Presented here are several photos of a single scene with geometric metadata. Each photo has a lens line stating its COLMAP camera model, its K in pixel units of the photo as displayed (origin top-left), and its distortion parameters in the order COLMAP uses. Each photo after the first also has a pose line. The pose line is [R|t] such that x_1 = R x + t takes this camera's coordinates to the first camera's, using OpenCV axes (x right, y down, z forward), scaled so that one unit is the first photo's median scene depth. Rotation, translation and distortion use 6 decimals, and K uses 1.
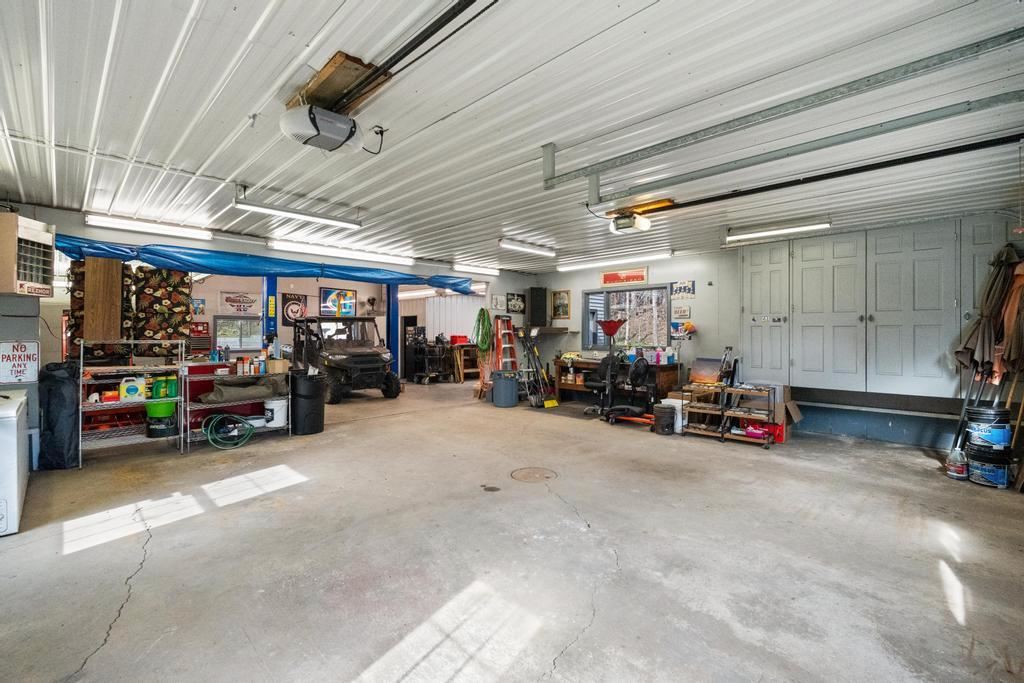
lens RADIAL K [[464.6, 0, 511.5], [0, 464.6, 335.4], [0, 0, 1]] dist [-0.000086, -0.000013]
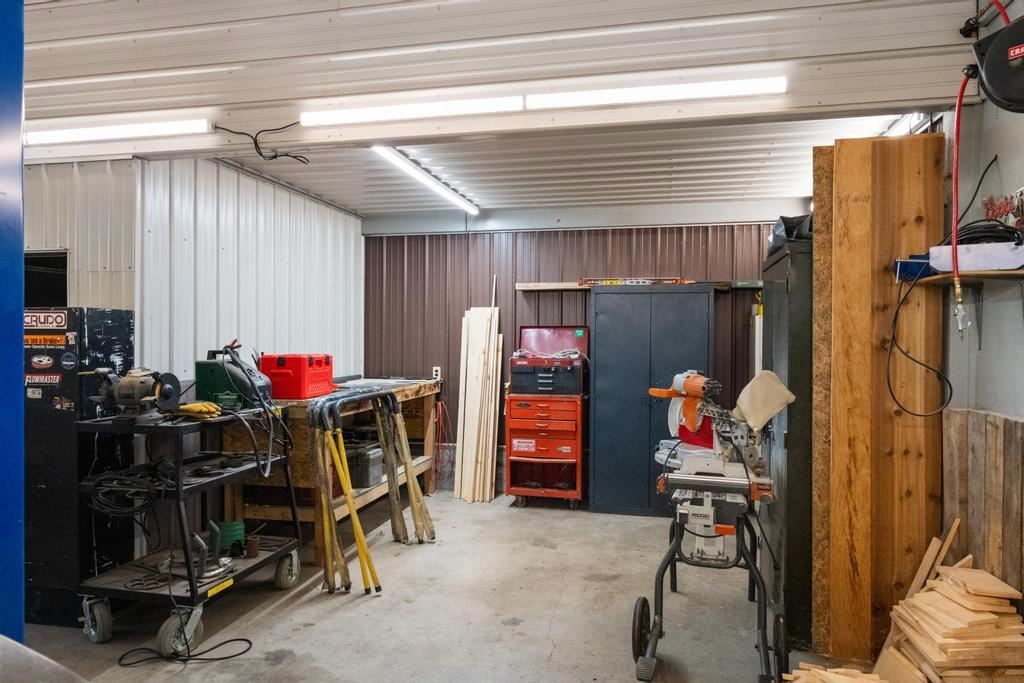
lens RADIAL K [[657.5, 0, 514.7], [0, 657.5, 342.8], [0, 0, 1]] dist [-0.009156, -0.002191]
pose [[0.834641, -0.002837, 0.550788, -0.204537], [0.000670, 0.999991, 0.004135, -0.006931], [-0.550795, -0.003083, 0.834635, 0.702053]]
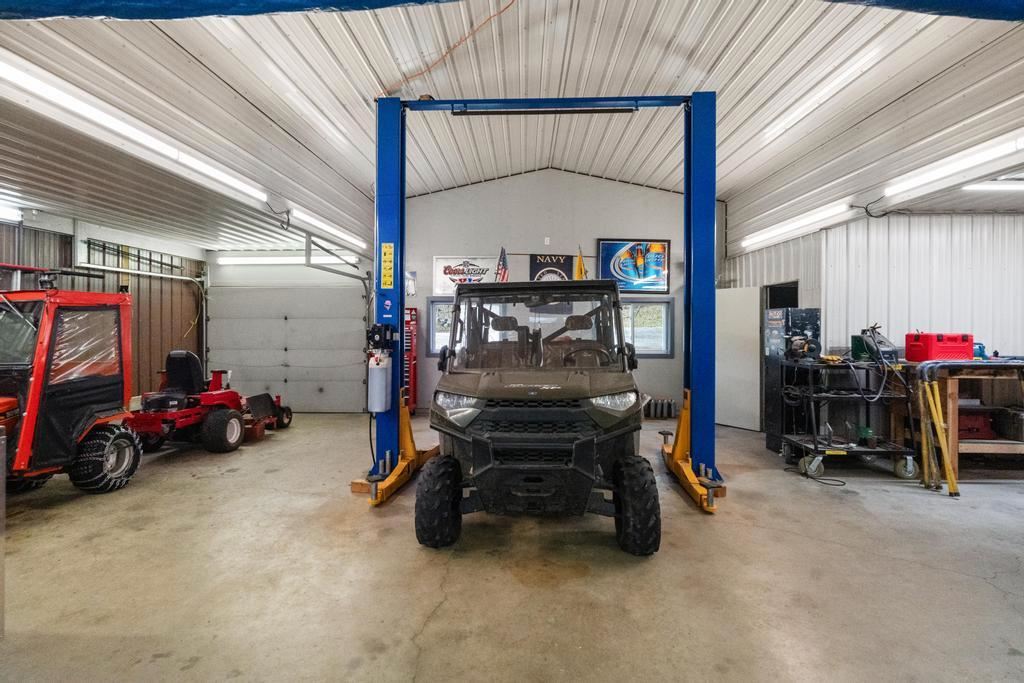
lens RADIAL K [[511.0, 0, 509.3], [0, 511.0, 324.3], [0, 0, 1]] dist [-0.000638, 0.000094]
pose [[0.690701, -0.000238, -0.723141, -0.064113], [-0.006108, 0.999962, -0.006163, -0.002449], [0.723115, 0.008674, 0.690673, 0.551867]]
